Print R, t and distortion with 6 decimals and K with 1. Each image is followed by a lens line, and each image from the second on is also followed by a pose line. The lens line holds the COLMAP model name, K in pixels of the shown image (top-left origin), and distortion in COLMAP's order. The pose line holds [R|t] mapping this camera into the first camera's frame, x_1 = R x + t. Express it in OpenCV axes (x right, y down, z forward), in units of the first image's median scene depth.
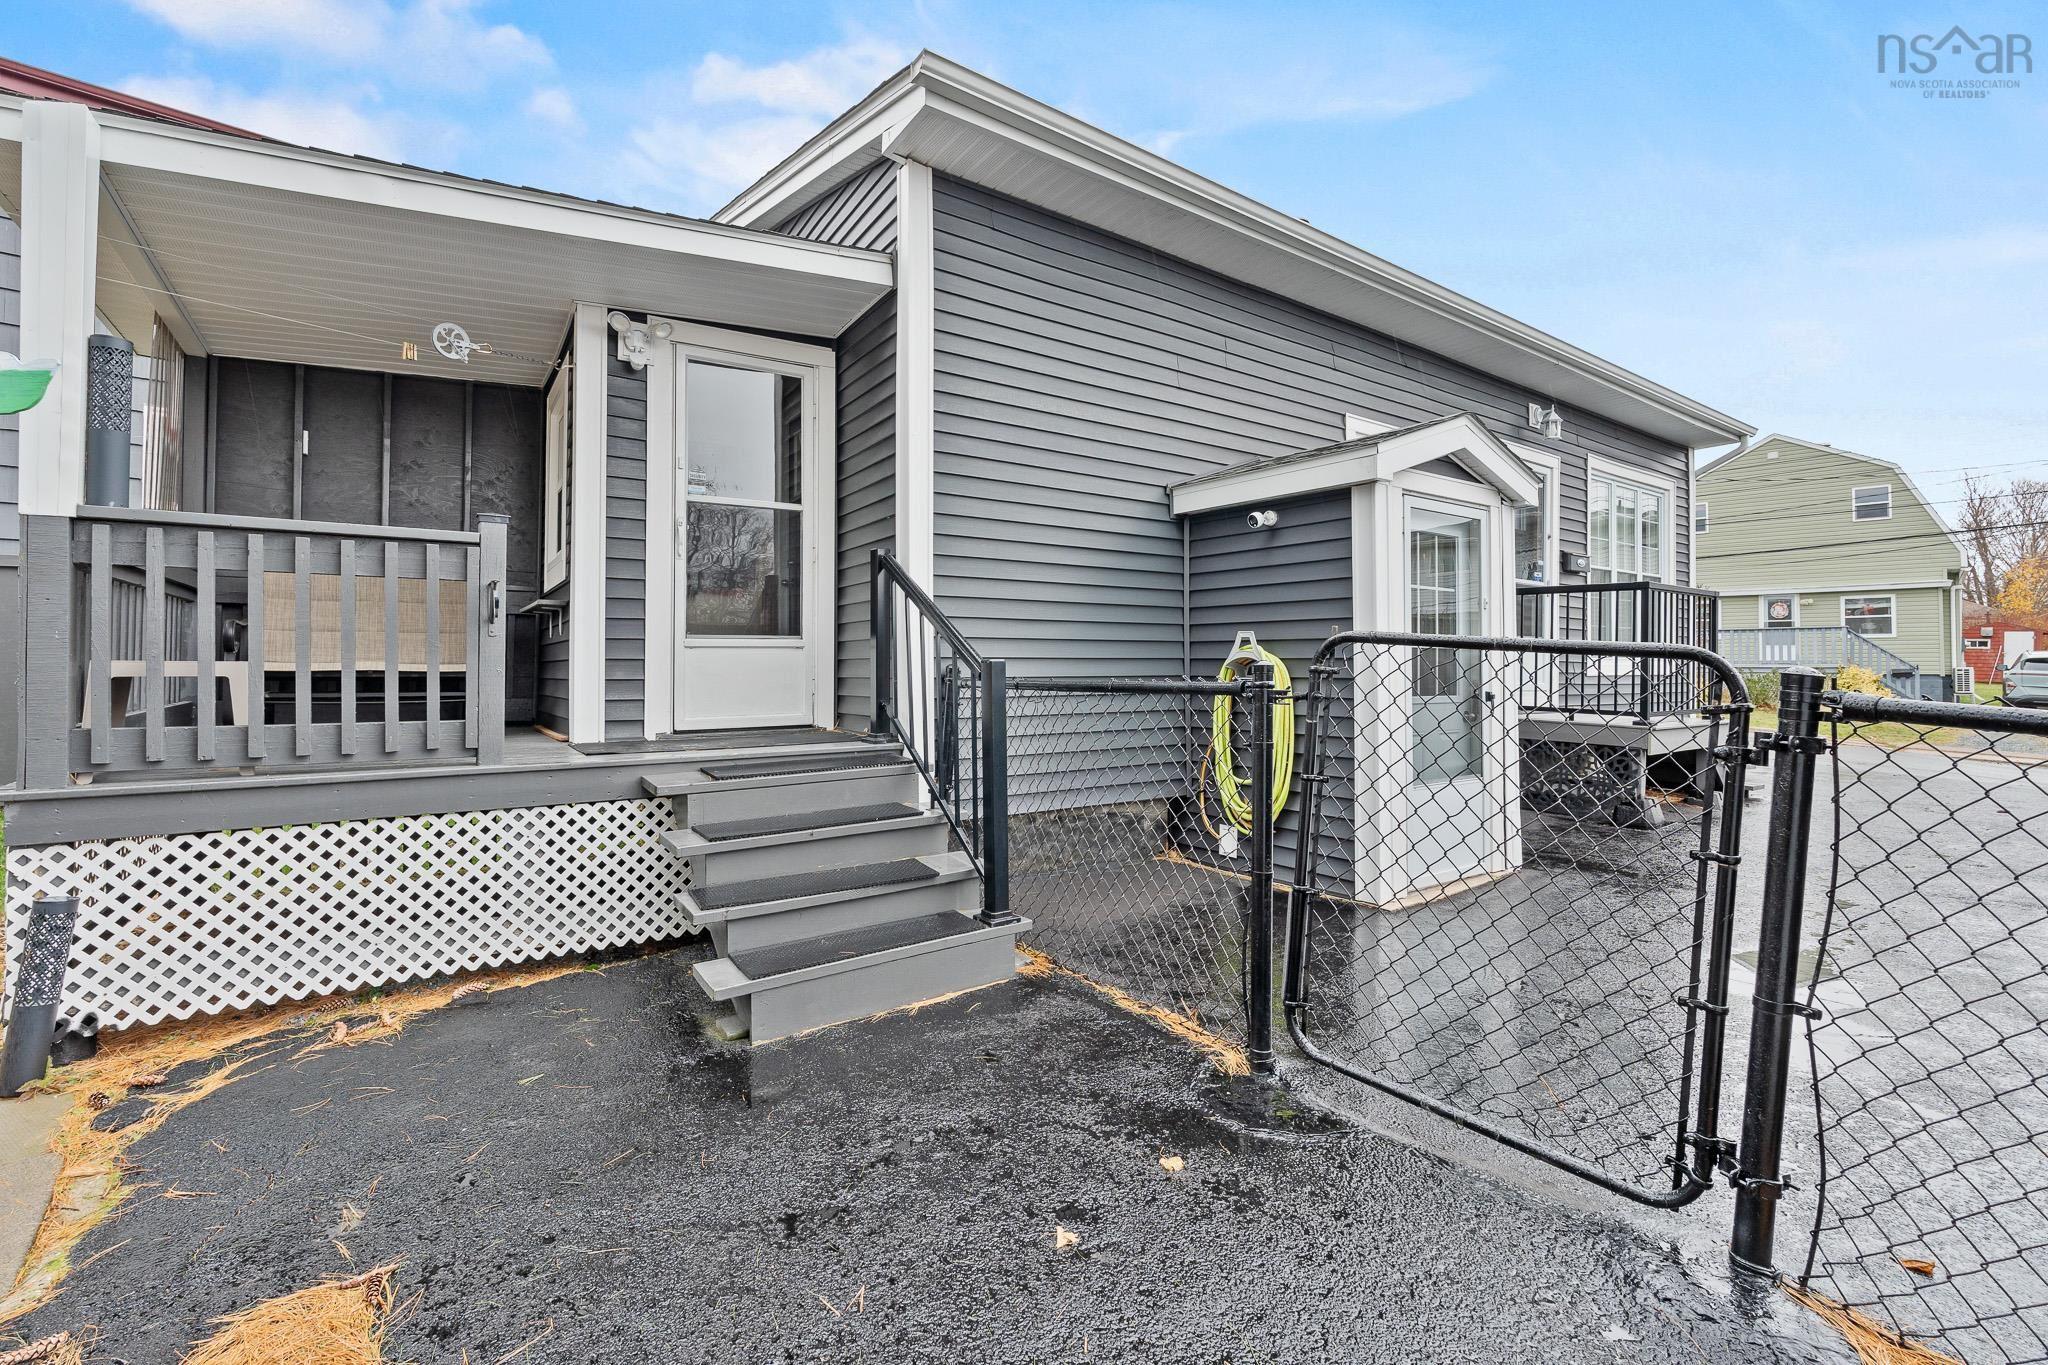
lens RADIAL K [[906.7, 0, 1024.0], [0, 906.7, 682.5], [0, 0, 1]] dist [-0.005003, 0.000338]
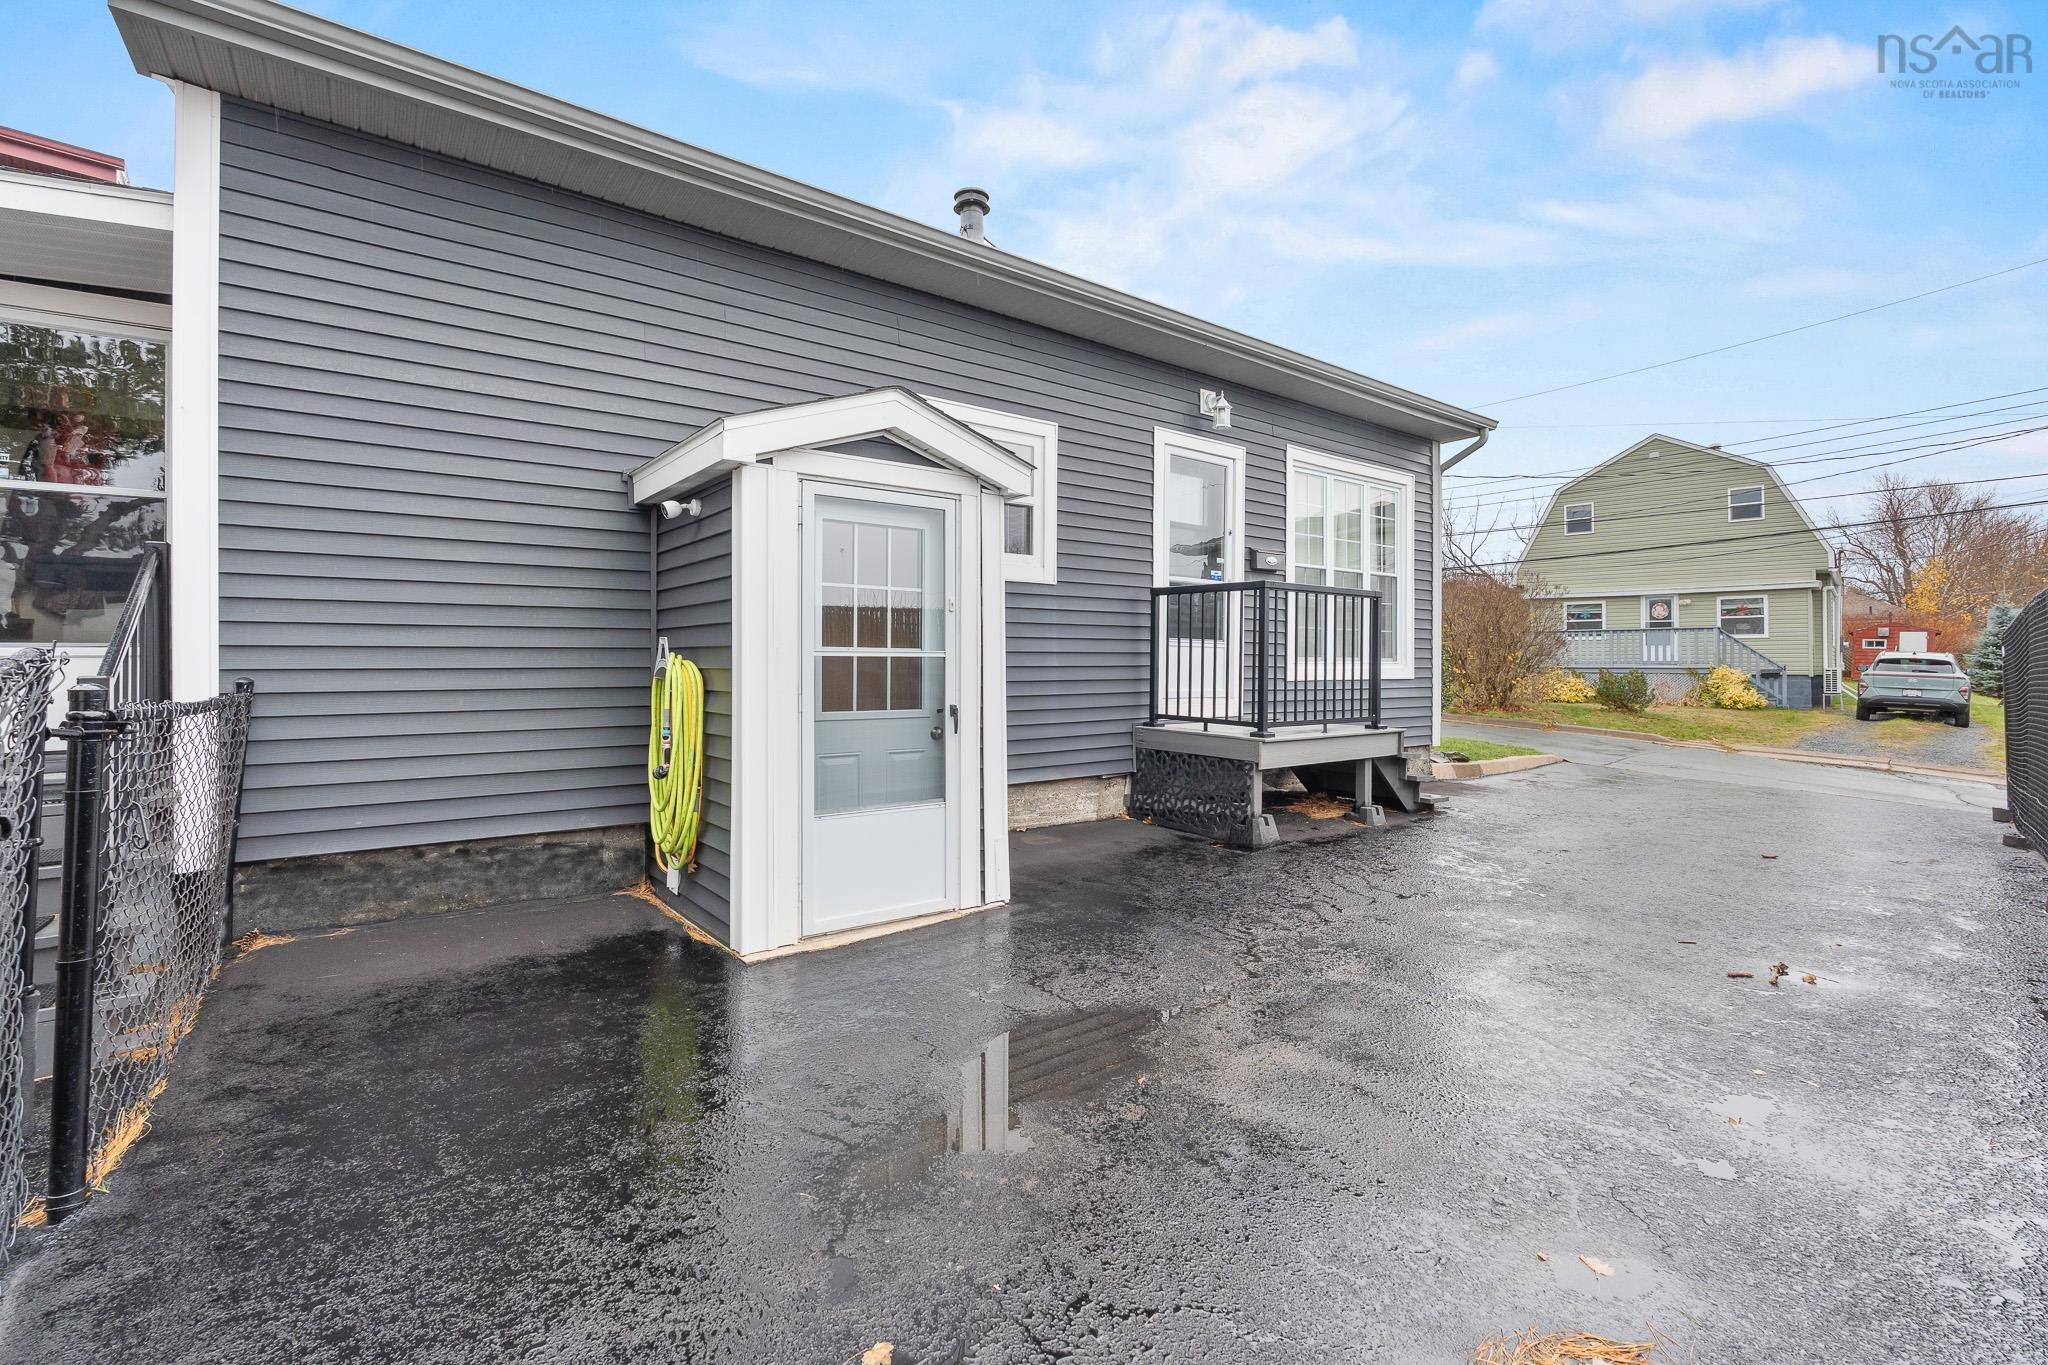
lens RADIAL K [[906.7, 0, 1024.0], [0, 906.7, 682.5], [0, 0, 1]] dist [-0.005003, 0.000338]
pose [[0.999576, -0.001720, 0.029076, 0.327763], [0.001704, 0.999998, 0.000574, -0.007074], [-0.029077, -0.000524, 0.999577, 0.068570]]
